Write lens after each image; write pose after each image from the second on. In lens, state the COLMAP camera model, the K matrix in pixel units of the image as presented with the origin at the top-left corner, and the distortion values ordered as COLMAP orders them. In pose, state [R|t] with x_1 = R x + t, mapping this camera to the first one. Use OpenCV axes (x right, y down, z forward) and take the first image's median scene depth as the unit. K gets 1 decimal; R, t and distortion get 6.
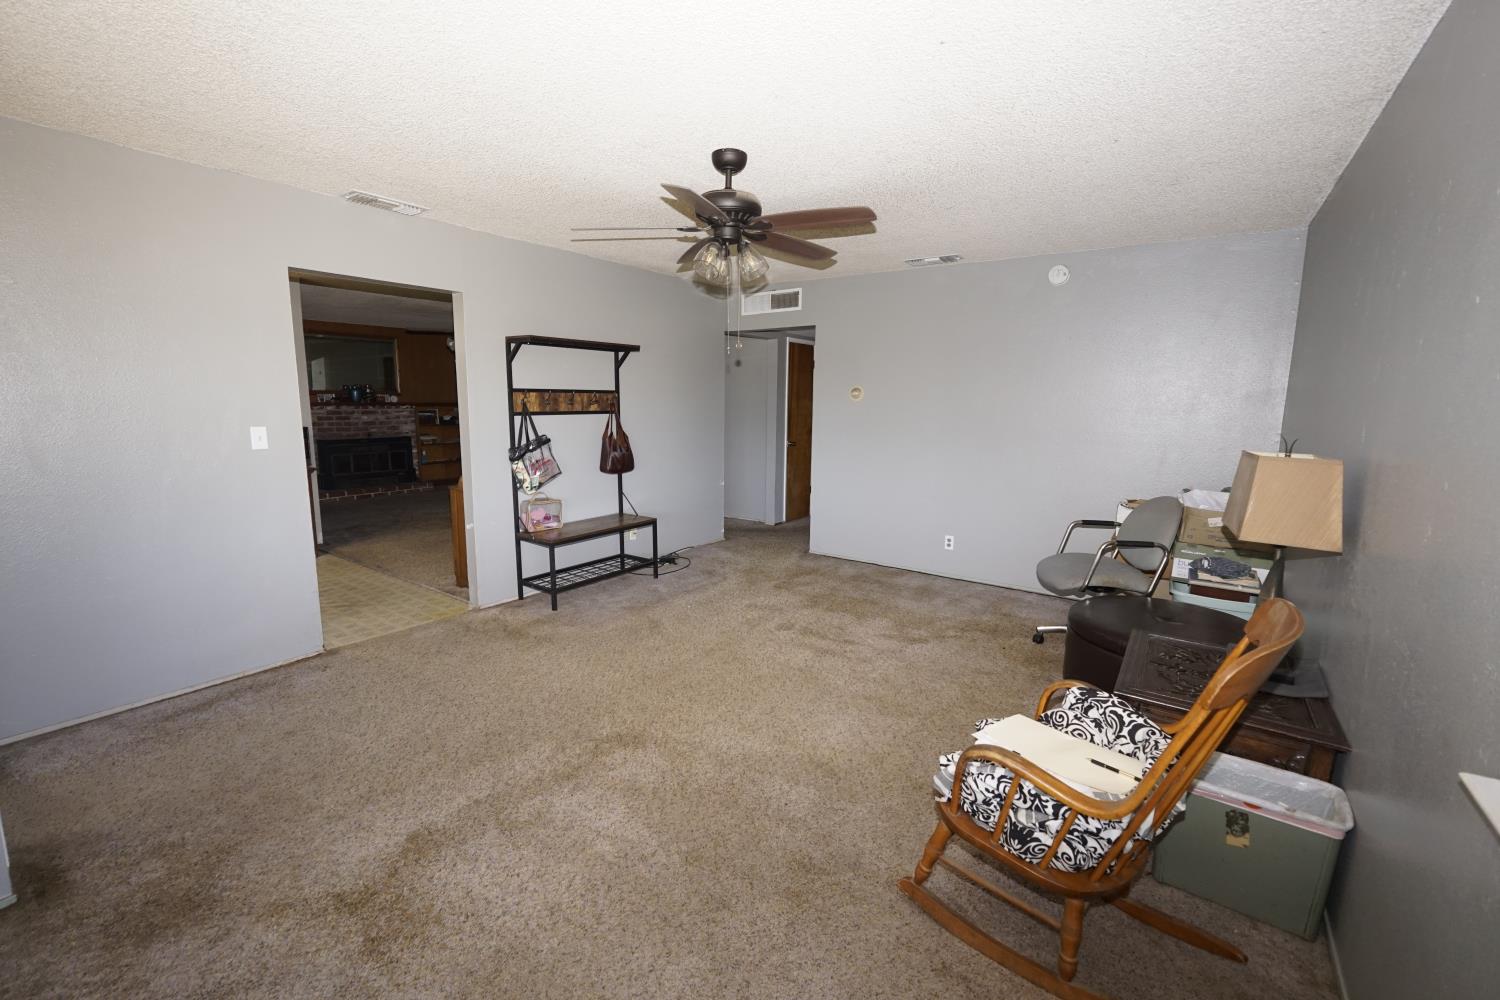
lens RADIAL K [[633.6, 0, 720.1], [0, 633.6, 498.9], [0, 0, 1]] dist [-0.012055, 0.004110]
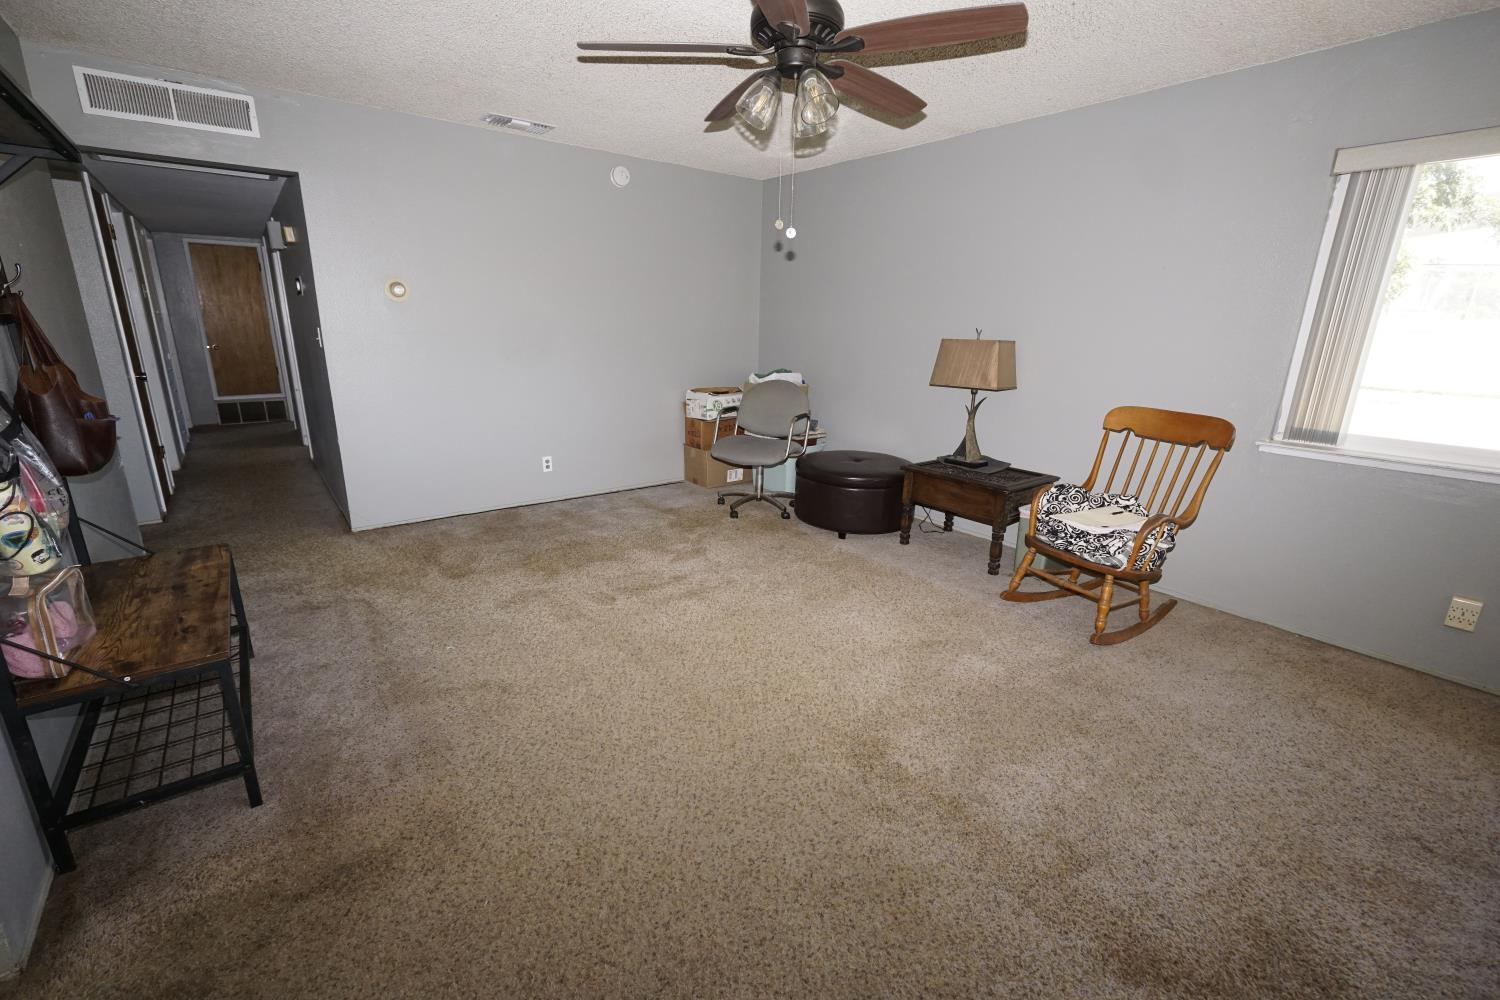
lens RADIAL K [[633.6, 0, 745.6], [0, 633.6, 499.5], [0, 0, 1]] dist [-0.012055, 0.004110]
pose [[0.251517, -0.268185, 0.929955, -0.494936], [0.127618, 0.961643, 0.242808, -0.077149], [-0.959402, 0.057609, 0.276095, 0.541839]]
